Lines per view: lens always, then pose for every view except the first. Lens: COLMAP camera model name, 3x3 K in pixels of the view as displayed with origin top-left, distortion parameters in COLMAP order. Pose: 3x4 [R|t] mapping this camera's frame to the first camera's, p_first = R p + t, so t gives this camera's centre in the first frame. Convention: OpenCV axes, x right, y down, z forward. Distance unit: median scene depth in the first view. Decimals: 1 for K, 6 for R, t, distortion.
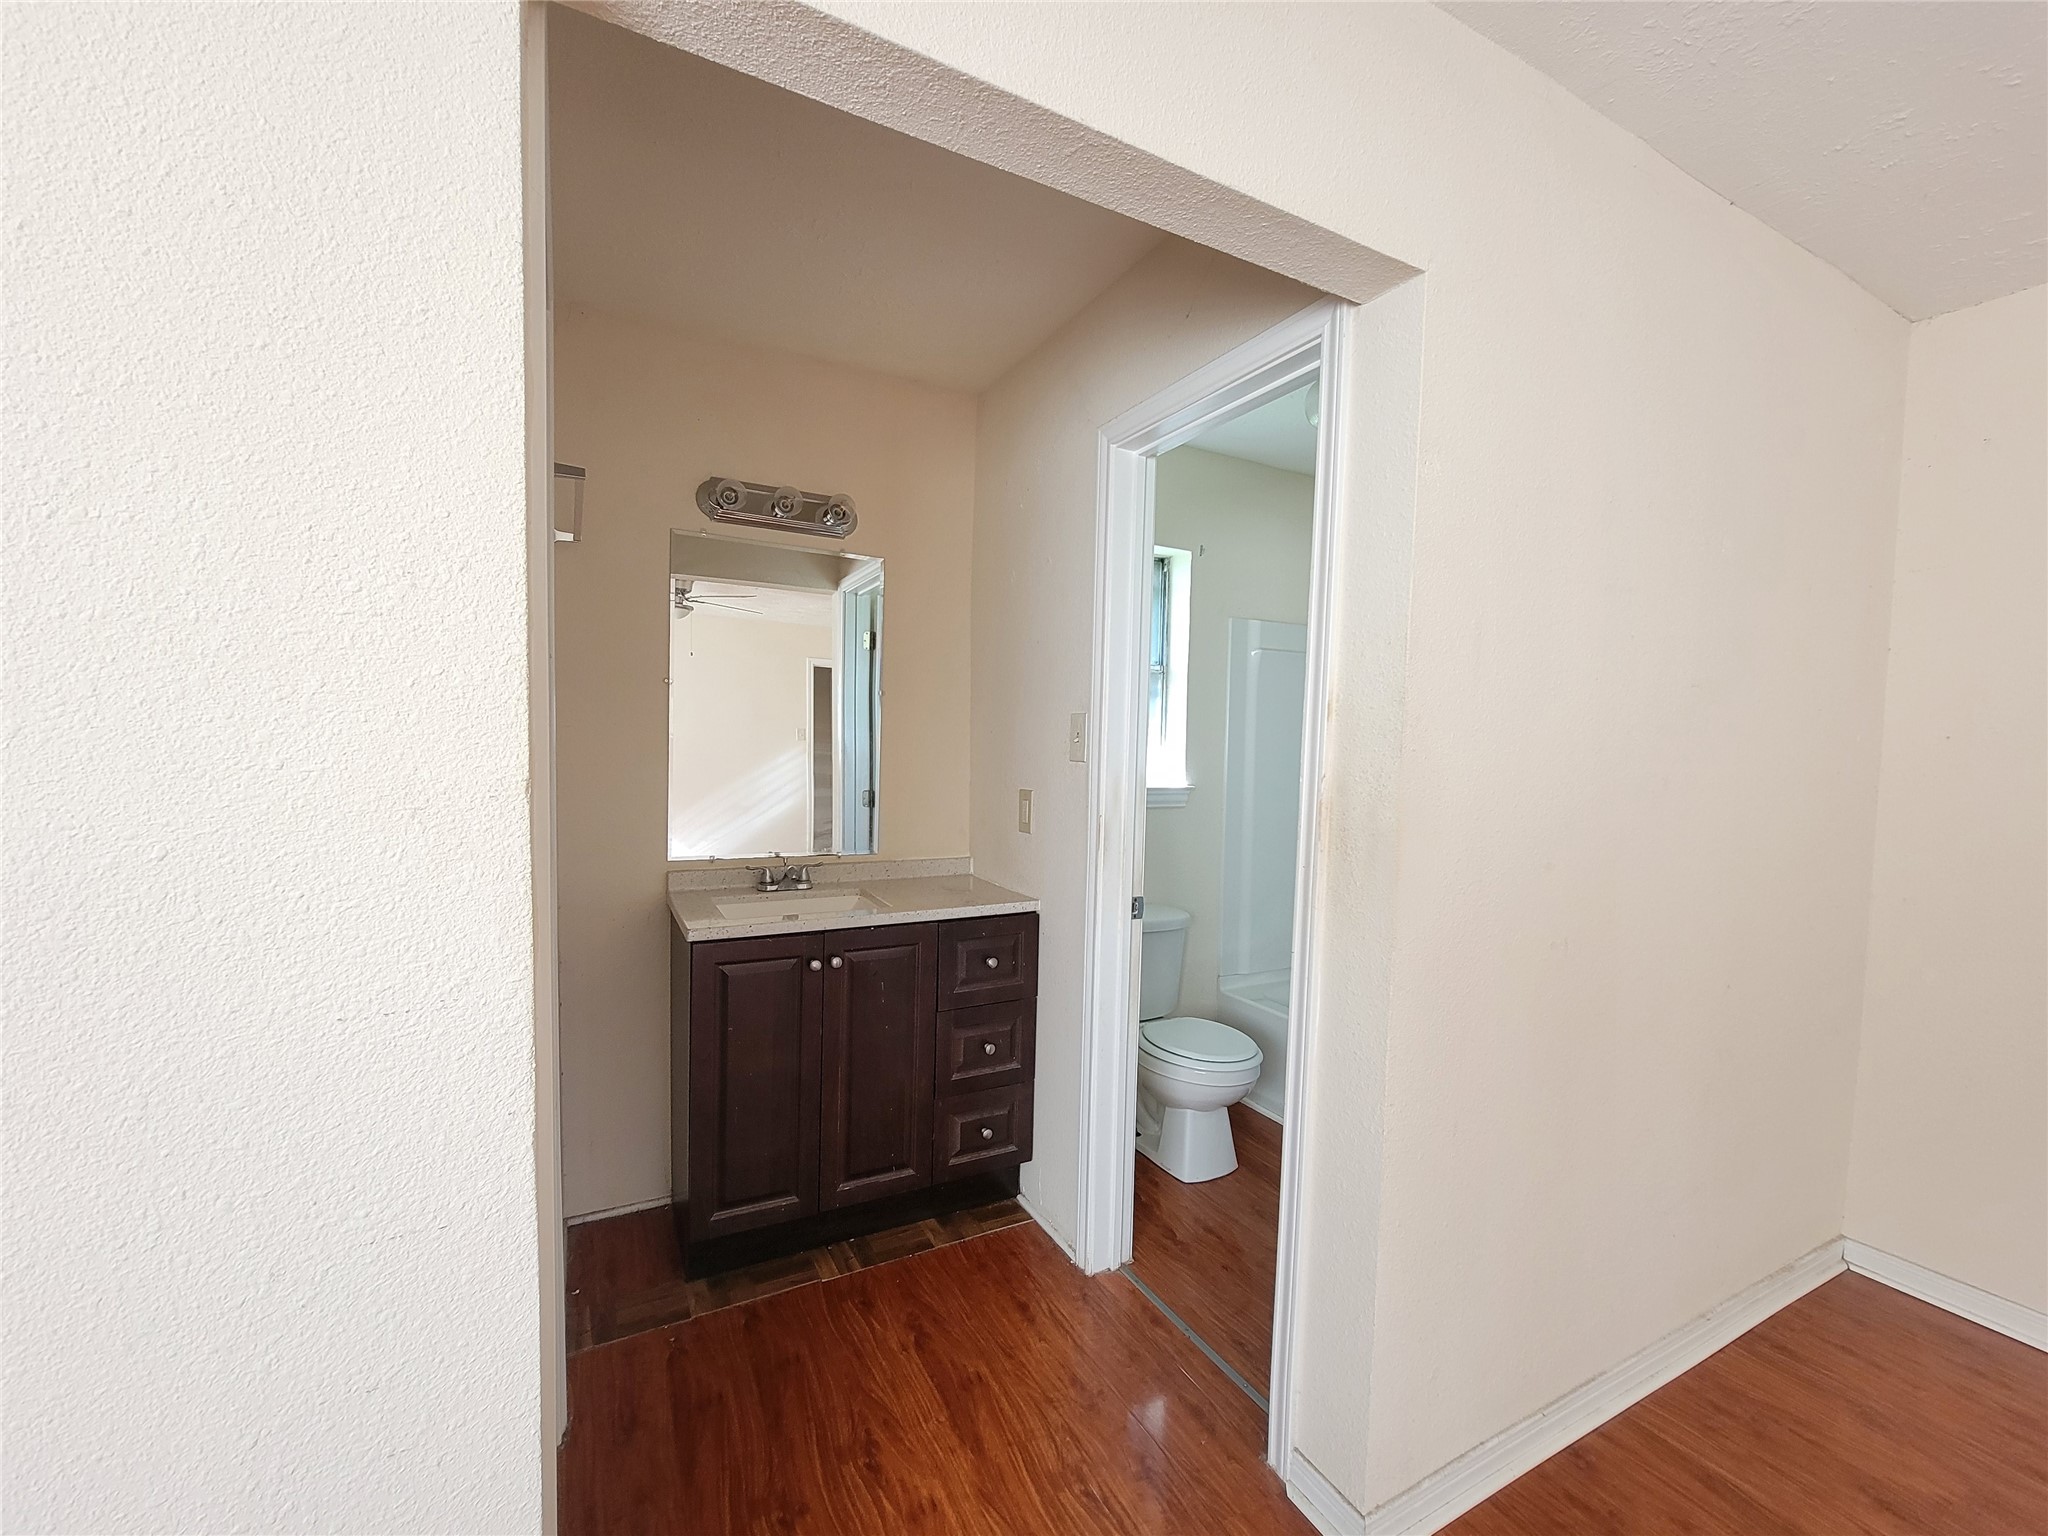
lens RADIAL K [[833.1, 0, 1014.0], [0, 833.1, 793.4], [0, 0, 1]] dist [-0.002570, -0.000247]
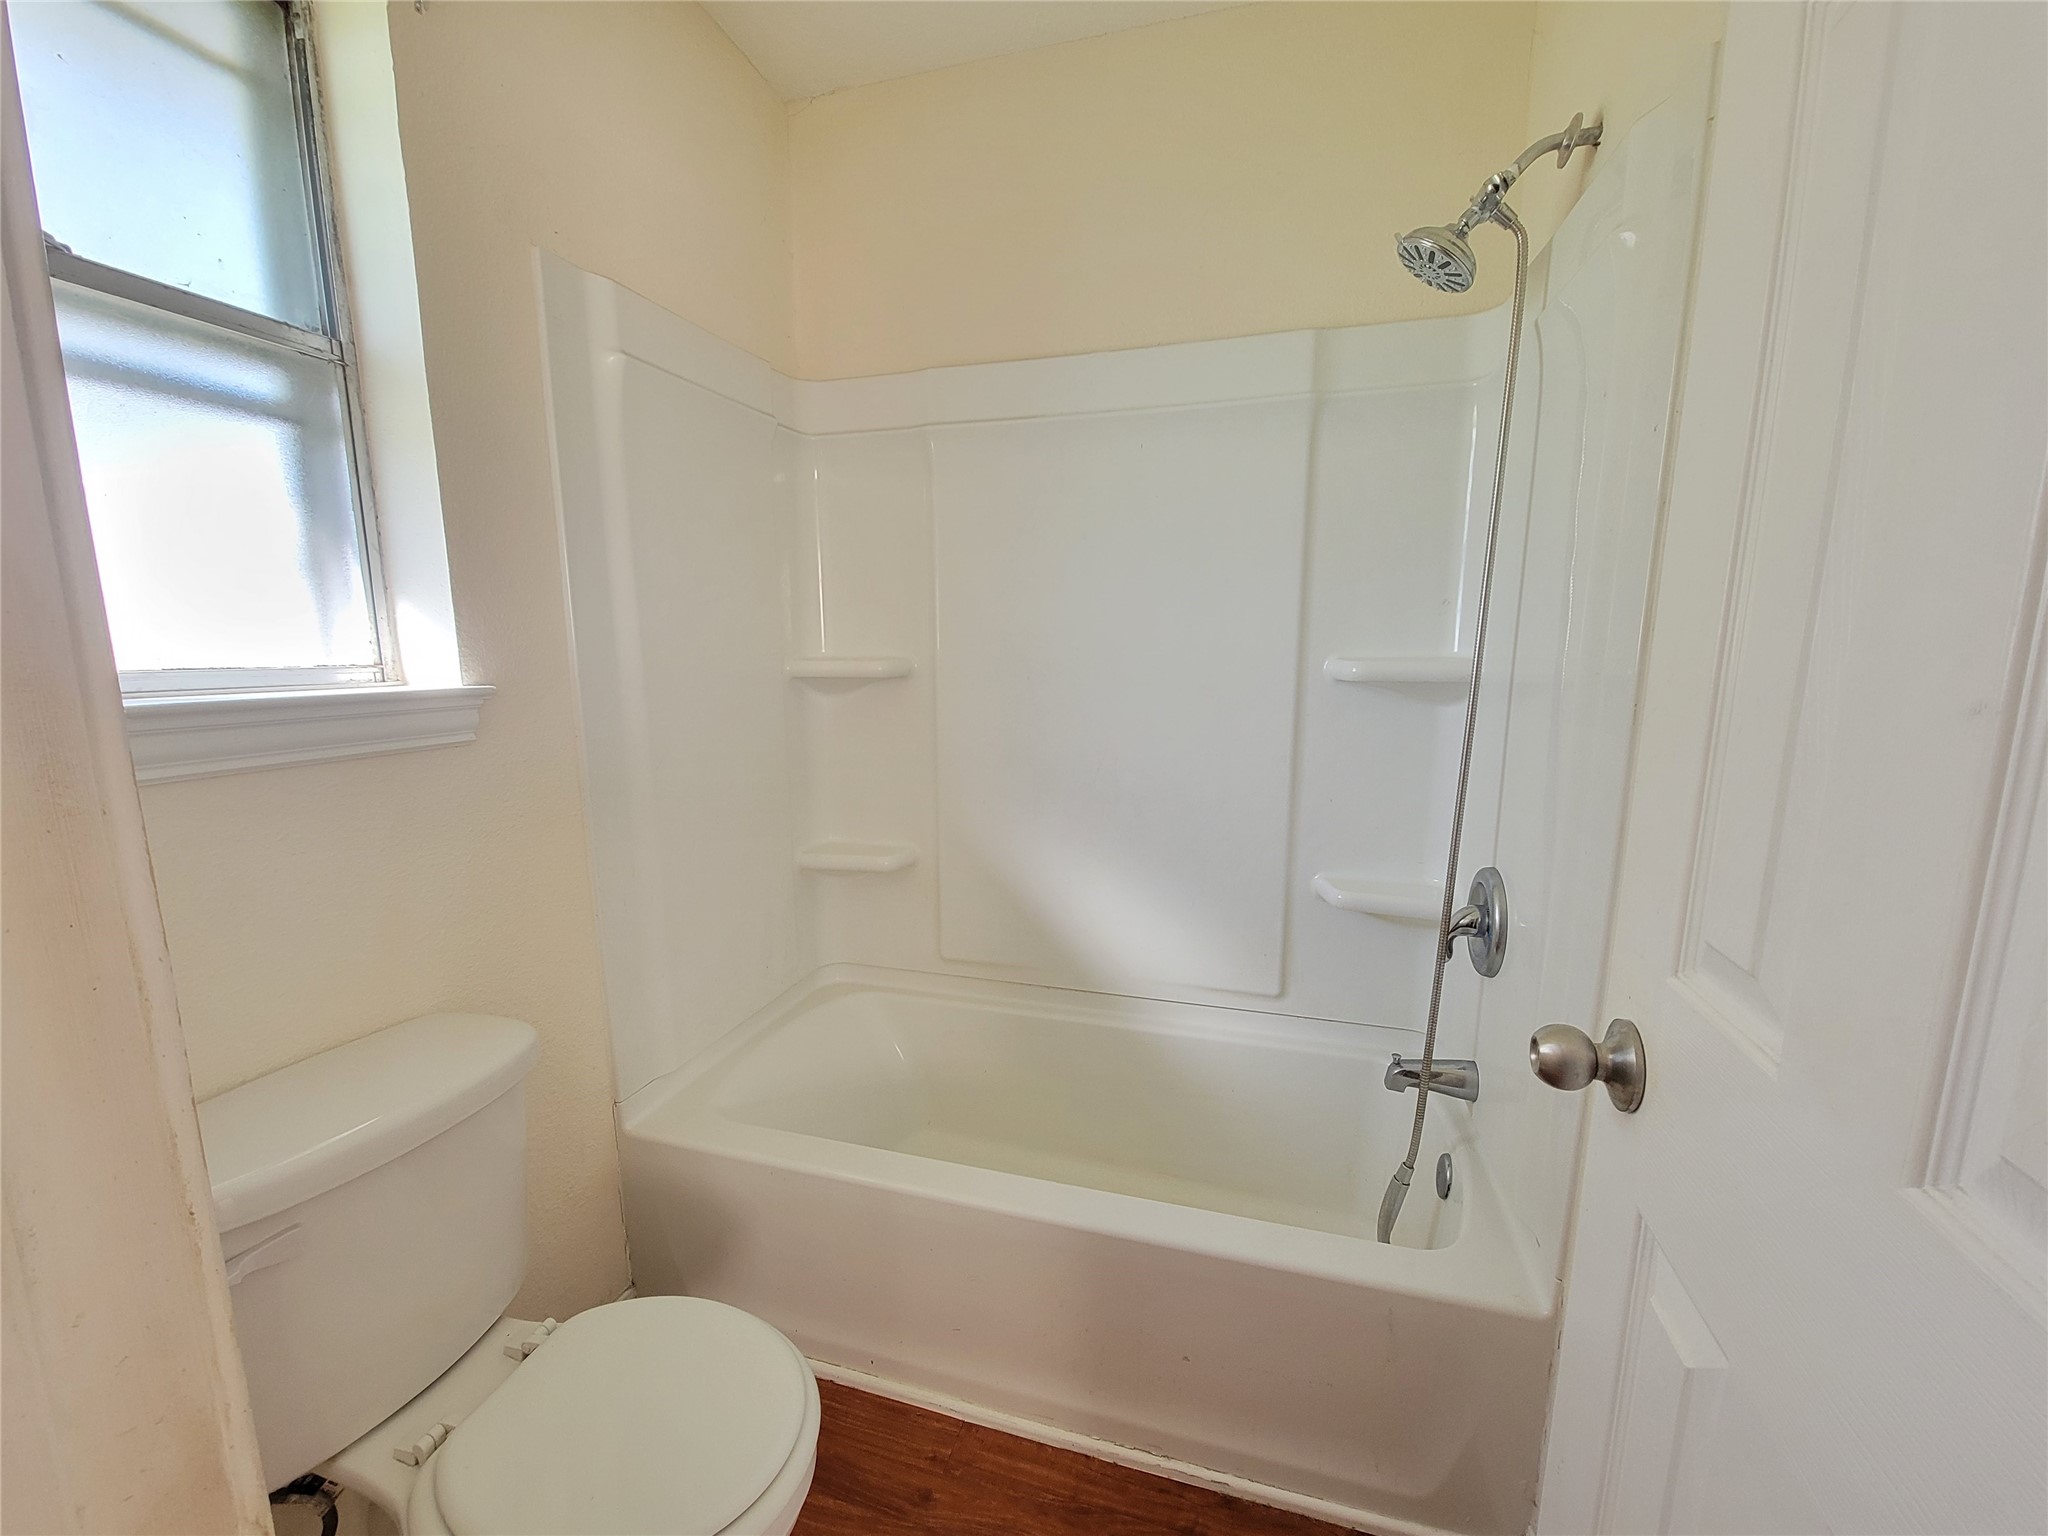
lens RADIAL K [[833.1, 0, 1014.0], [0, 833.1, 793.4], [0, 0, 1]] dist [-0.002570, -0.000247]
pose [[0.698269, -0.142328, 0.701543, 0.105363], [0.063744, 0.988504, 0.137099, 0.002809], [-0.712992, -0.051013, 0.699314, 0.547517]]
